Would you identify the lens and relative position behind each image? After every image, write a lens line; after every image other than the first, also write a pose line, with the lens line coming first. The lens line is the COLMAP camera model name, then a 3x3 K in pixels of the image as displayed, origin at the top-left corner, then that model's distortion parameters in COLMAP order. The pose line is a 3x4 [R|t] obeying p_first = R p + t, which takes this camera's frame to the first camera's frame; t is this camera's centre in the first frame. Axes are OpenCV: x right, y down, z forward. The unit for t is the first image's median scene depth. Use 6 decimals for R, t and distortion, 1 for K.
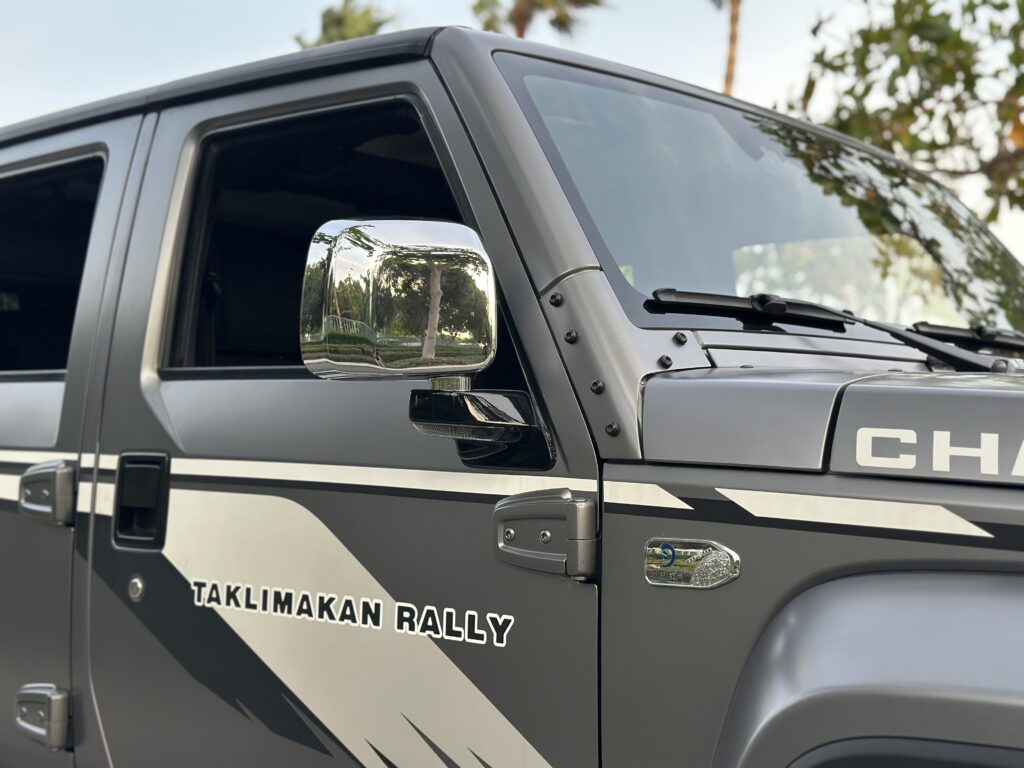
lens RADIAL K [[1437.7, 0, 512.0], [0, 1437.7, 384.0], [0, 0, 1]] dist [0.129707, -0.009540]
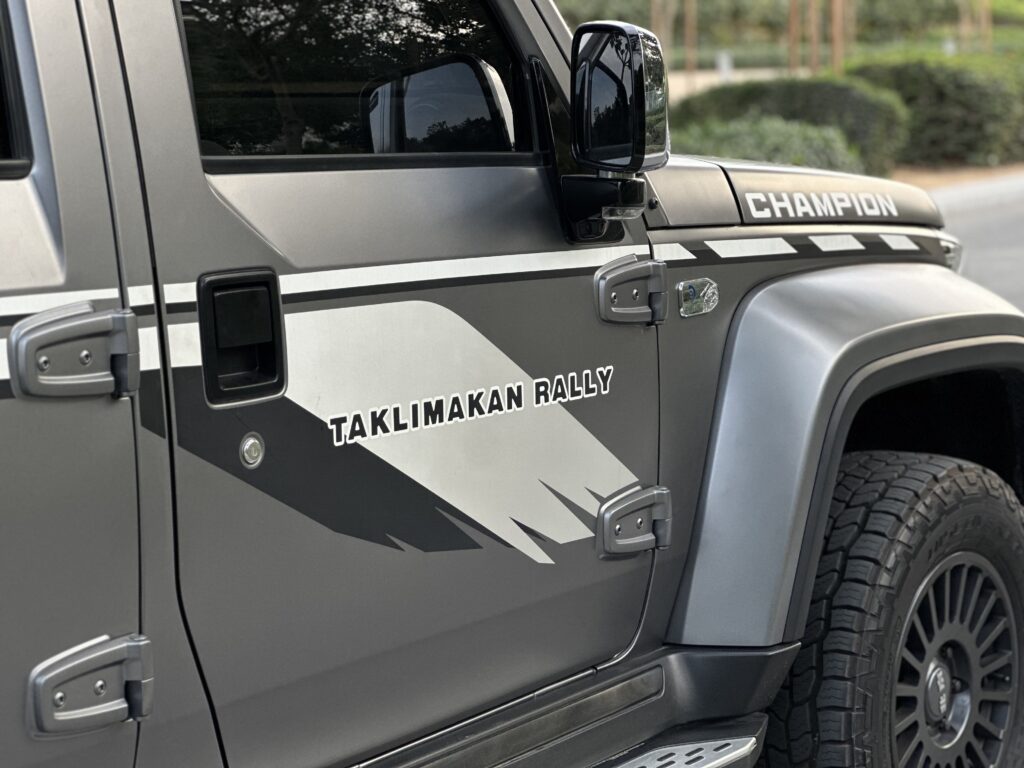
lens RADIAL K [[2299.8, 0, 512.0], [0, 2299.8, 384.0], [0, 0, 1]] dist [-0.040905, -0.214584]
pose [[-0.094694, -0.110002, 0.989410, -1.647400], [0.000665, 0.993869, 0.110561, -0.029762], [-0.995506, 0.011127, -0.094040, 1.111189]]
